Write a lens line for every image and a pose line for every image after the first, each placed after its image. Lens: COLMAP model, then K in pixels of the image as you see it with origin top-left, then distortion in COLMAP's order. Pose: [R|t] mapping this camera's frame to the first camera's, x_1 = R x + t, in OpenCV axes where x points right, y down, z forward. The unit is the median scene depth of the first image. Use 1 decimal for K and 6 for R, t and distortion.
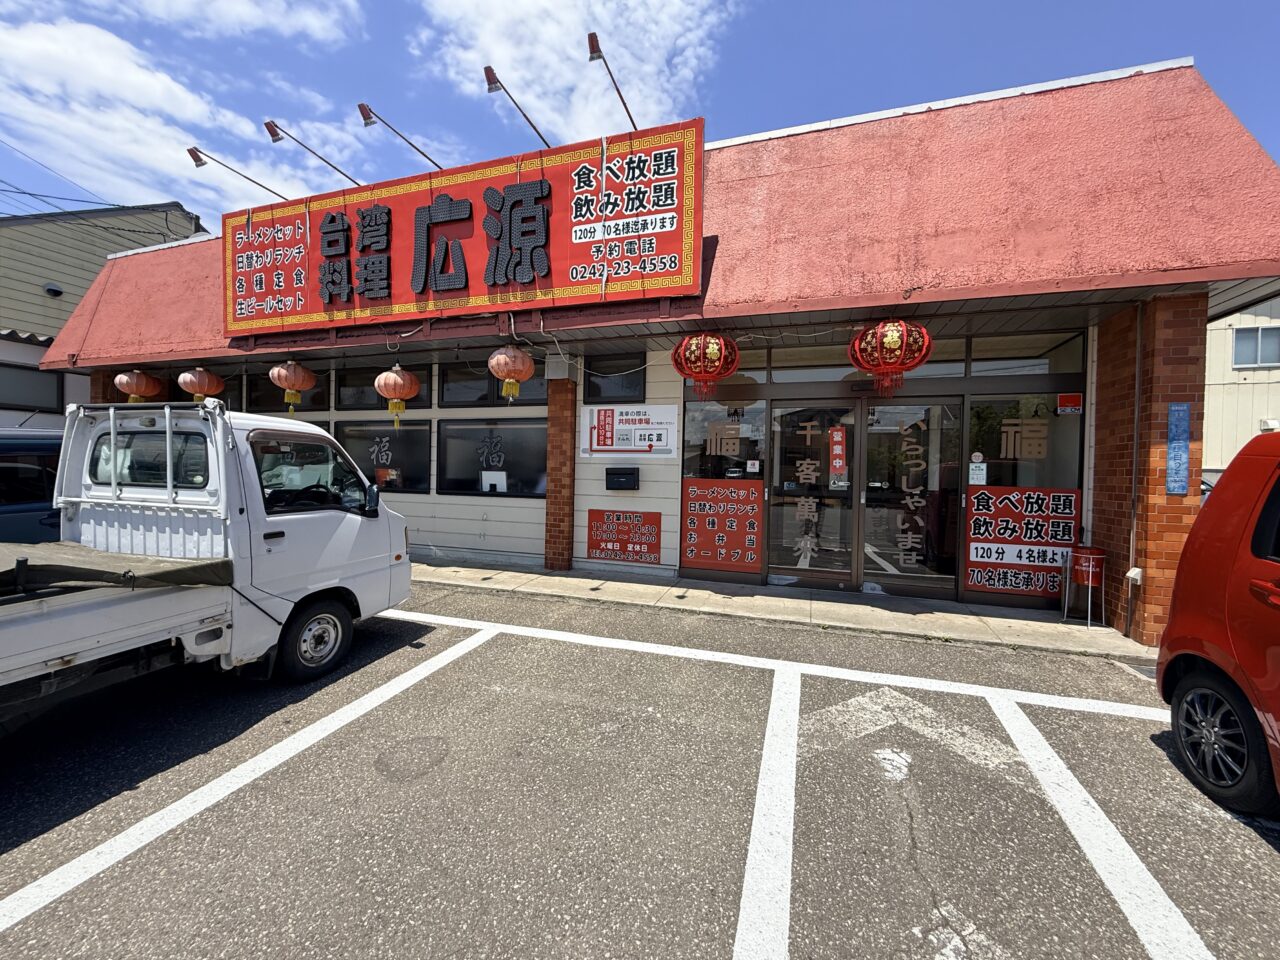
lens RADIAL K [[509.2, 0, 644.2], [0, 509.2, 474.2], [0, 0, 1]] dist [-0.031199, -0.000094]
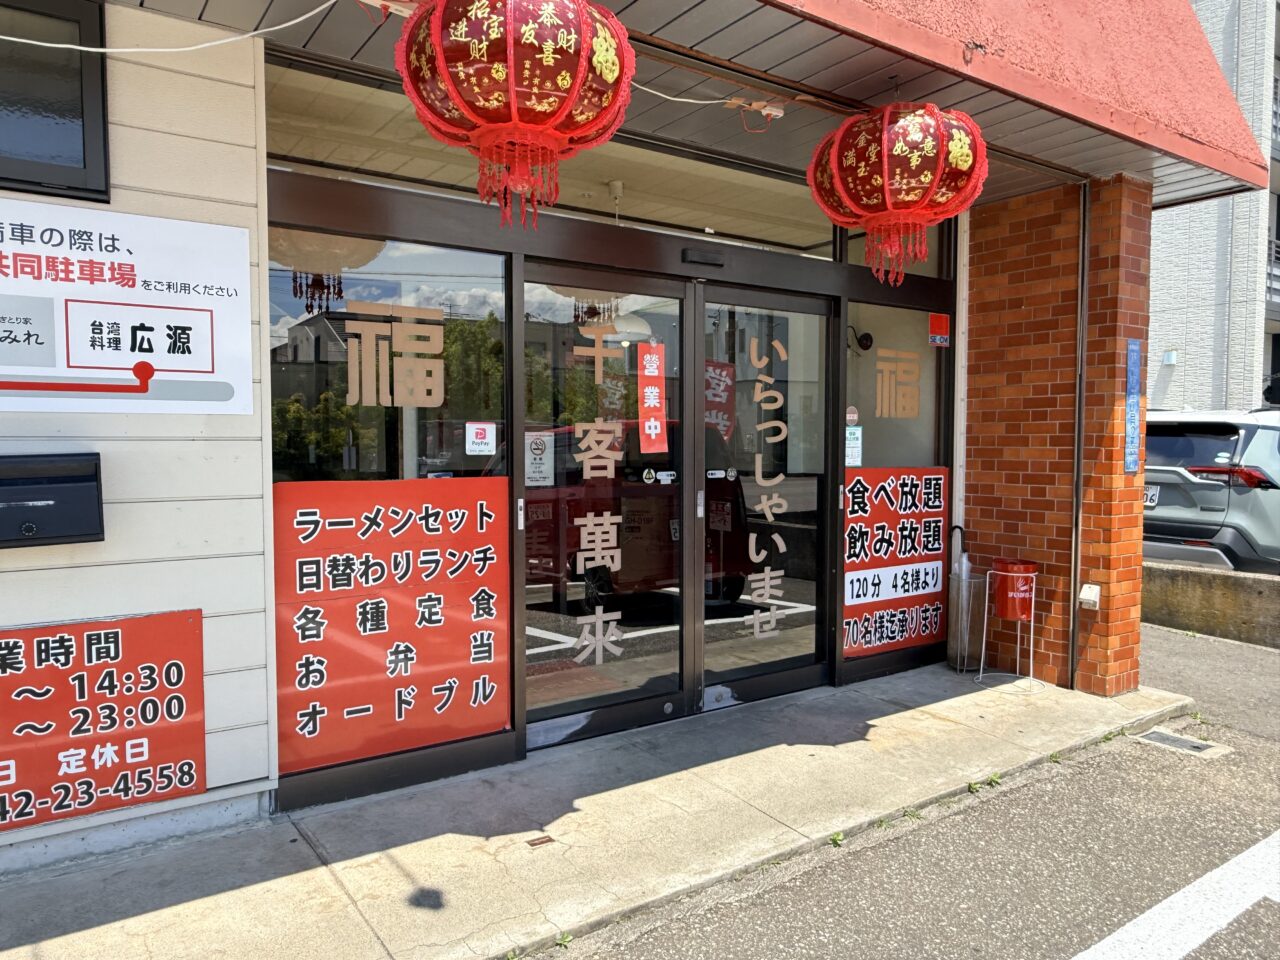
lens RADIAL K [[878.8, 0, 632.8], [0, 878.8, 481.4], [0, 0, 1]] dist [-0.011914, 0.000733]
pose [[0.600045, -0.058372, 0.797834, -0.243978], [0.015870, 0.998007, 0.061081, -0.024847], [-0.799809, -0.023989, 0.599775, 0.620605]]
